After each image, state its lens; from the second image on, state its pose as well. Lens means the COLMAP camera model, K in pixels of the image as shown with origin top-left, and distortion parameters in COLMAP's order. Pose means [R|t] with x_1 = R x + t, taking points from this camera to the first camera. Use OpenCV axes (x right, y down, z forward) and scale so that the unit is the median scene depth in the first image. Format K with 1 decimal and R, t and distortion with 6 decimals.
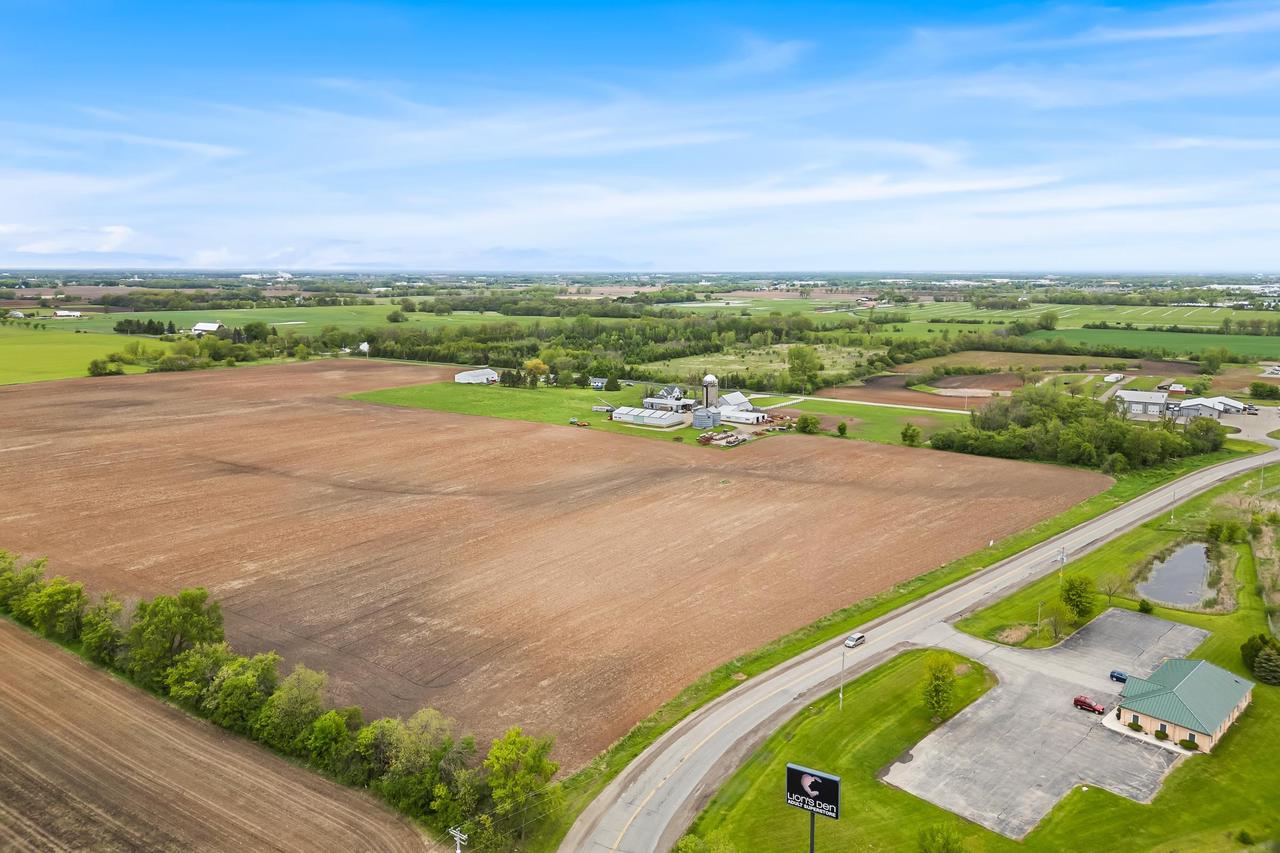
lens RADIAL K [[891.8, 0, 640.0], [0, 891.8, 426.5], [0, 0, 1]] dist [0.056341, -0.044420]
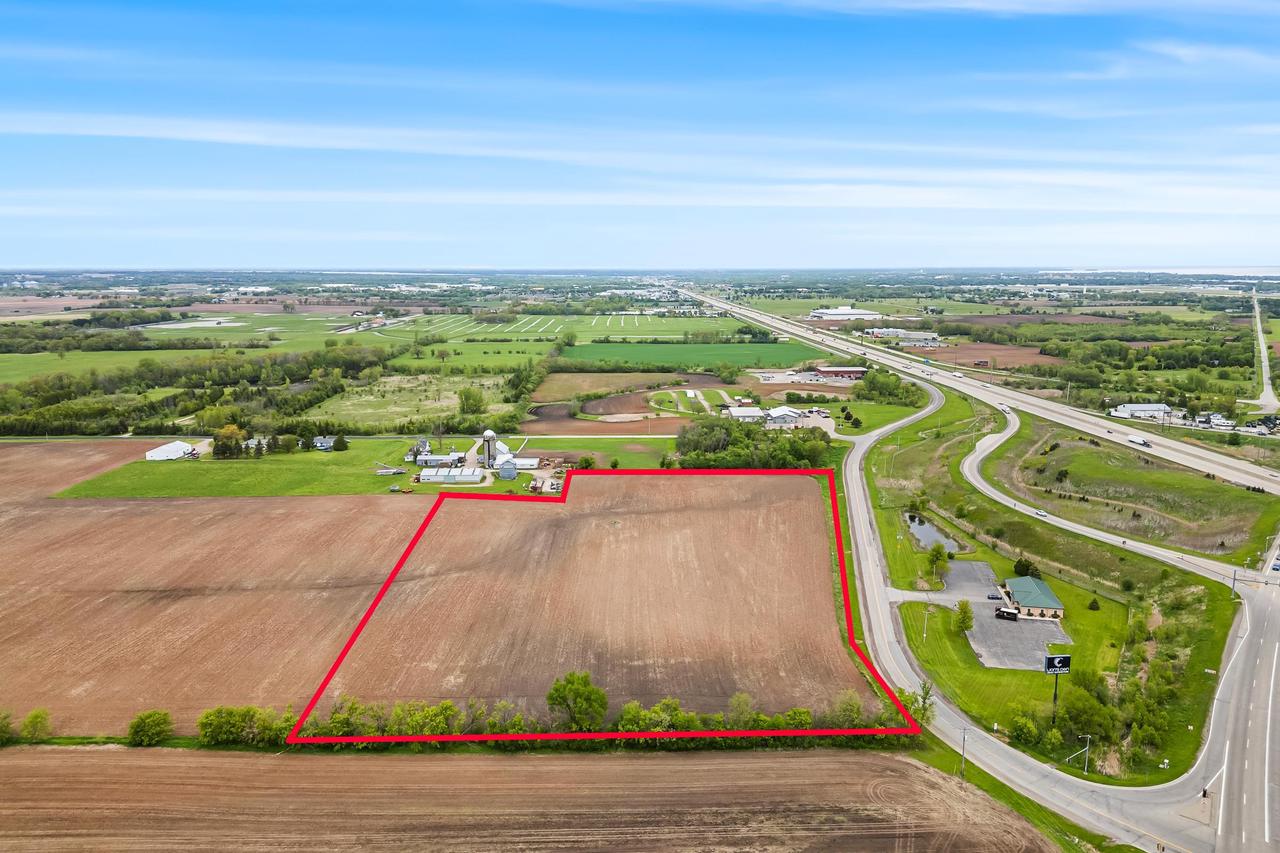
lens RADIAL K [[895.2, 0, 638.8], [0, 895.2, 473.9], [0, 0, 1]] dist [0.092968, -0.106208]
pose [[0.811696, -0.133582, 0.568600, -0.711236], [0.103354, 0.990983, 0.085271, -0.135206], [-0.574864, -0.010447, 0.818183, -0.085770]]
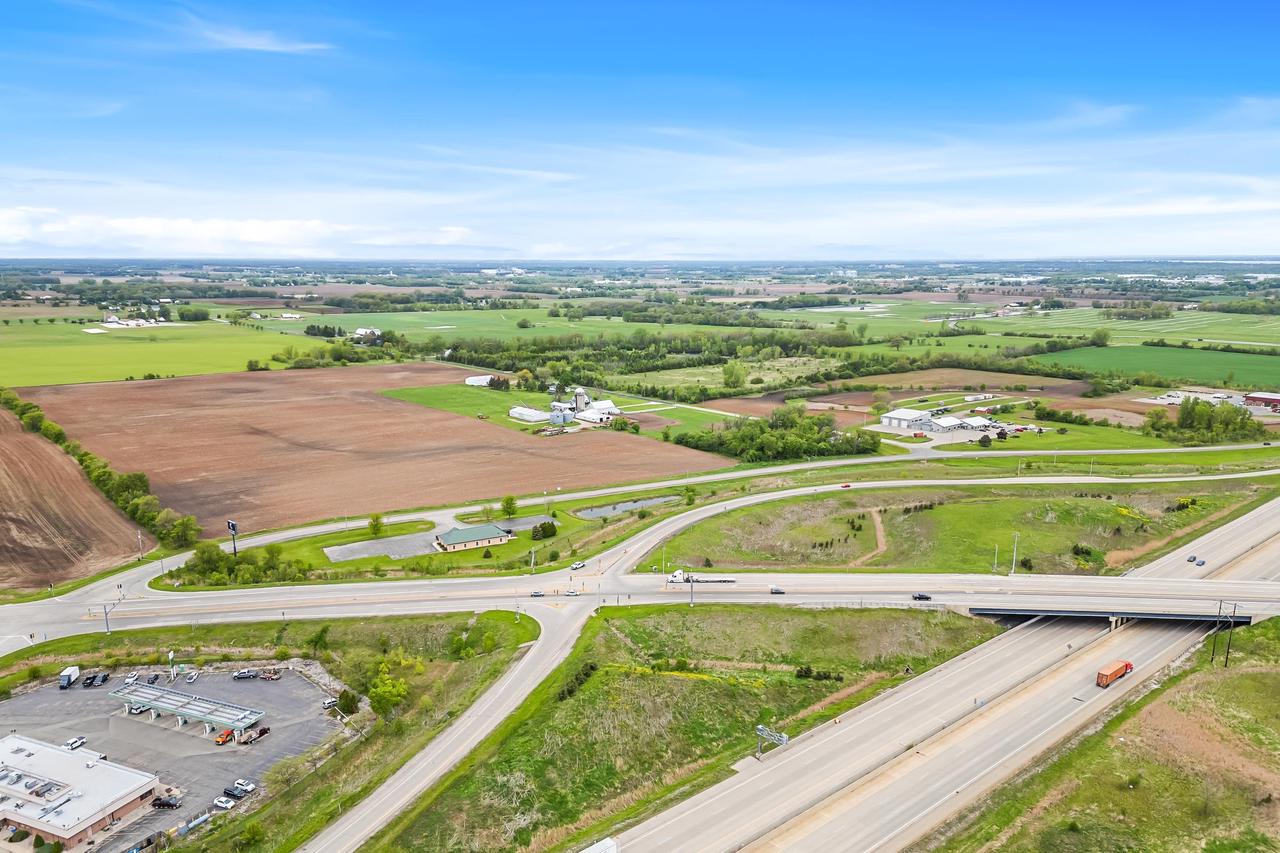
lens RADIAL K [[889.3, 0, 635.3], [0, 889.3, 503.1], [0, 0, 1]] dist [0.109994, -0.121344]
pose [[0.963830, 0.068733, -0.257504, 0.946406], [-0.044725, 0.994185, 0.097964, -0.028158], [0.262740, -0.082903, 0.961298, -0.685435]]
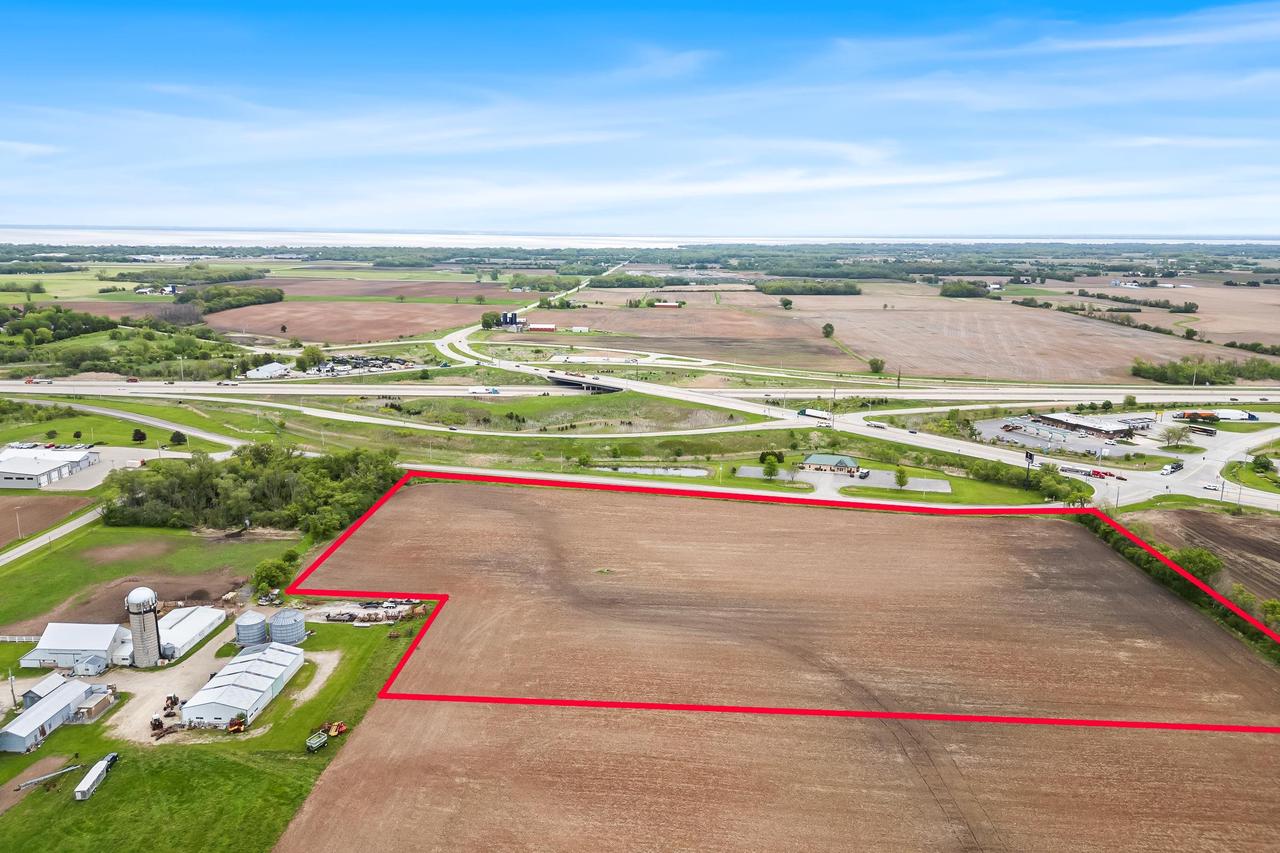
lens RADIAL K [[872.6, 0, 639.1], [0, 872.6, 474.5], [0, 0, 1]] dist [0.108141, -0.130434]
pose [[-0.521645, -0.234537, 0.820292, -0.818444], [0.143520, 0.923647, 0.355357, -0.443258], [-0.841005, 0.303098, -0.448155, 1.624397]]
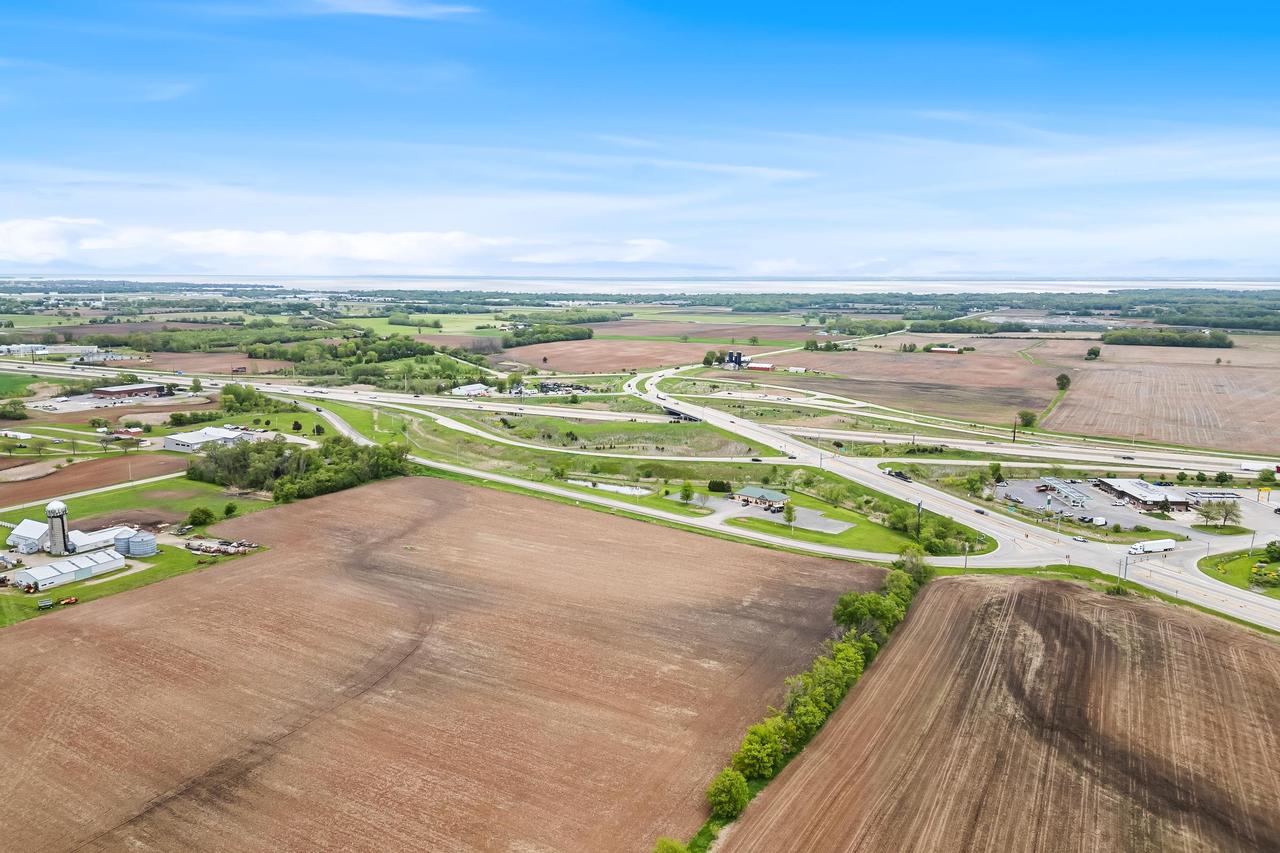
lens RADIAL K [[893.4, 0, 639.3], [0, 893.4, 454.4], [0, 0, 1]] dist [0.090566, -0.102988]
pose [[-0.094247, -0.198505, 0.975558, -1.262584], [0.173507, 0.961647, 0.212437, -0.302748], [-0.980313, 0.189287, -0.056190, 0.887194]]
